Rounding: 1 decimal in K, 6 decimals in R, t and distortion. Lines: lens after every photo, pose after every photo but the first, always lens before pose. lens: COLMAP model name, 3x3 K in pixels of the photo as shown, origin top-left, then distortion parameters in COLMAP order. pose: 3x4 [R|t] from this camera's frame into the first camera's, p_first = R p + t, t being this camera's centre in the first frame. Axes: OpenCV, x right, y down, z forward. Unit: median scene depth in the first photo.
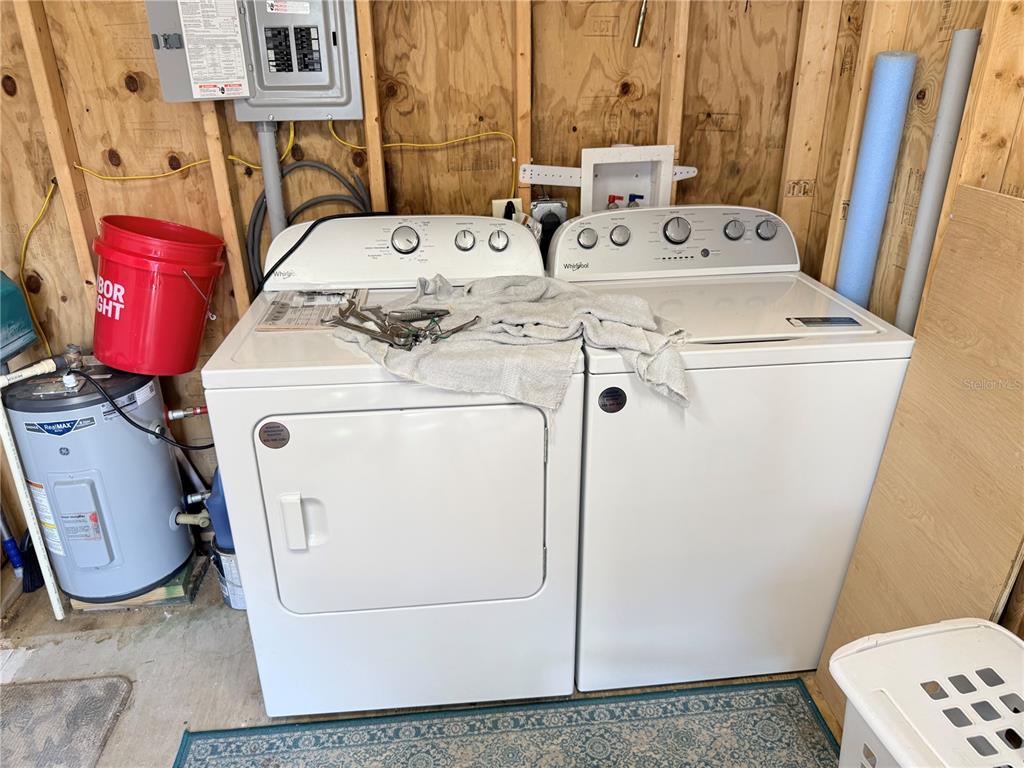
lens RADIAL K [[736.3, 0, 498.7], [0, 736.3, 386.2], [0, 0, 1]] dist [0.052419, -0.087031]
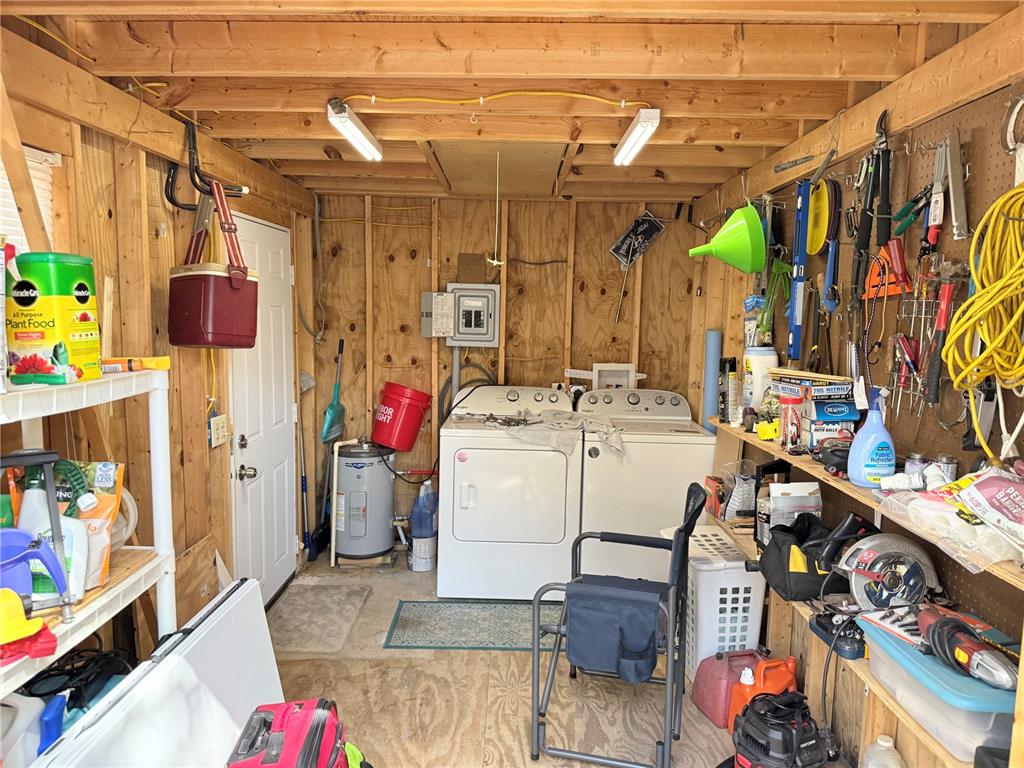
lens RADIAL K [[725.8, 0, 503.9], [0, 725.8, 391.2], [0, 0, 1]] dist [0.172288, -0.206329]
pose [[0.994434, 0.046283, -0.094649, 0.056728], [-0.072837, 0.951098, -0.300180, 0.446180], [0.076127, 0.305403, 0.949175, -1.100773]]
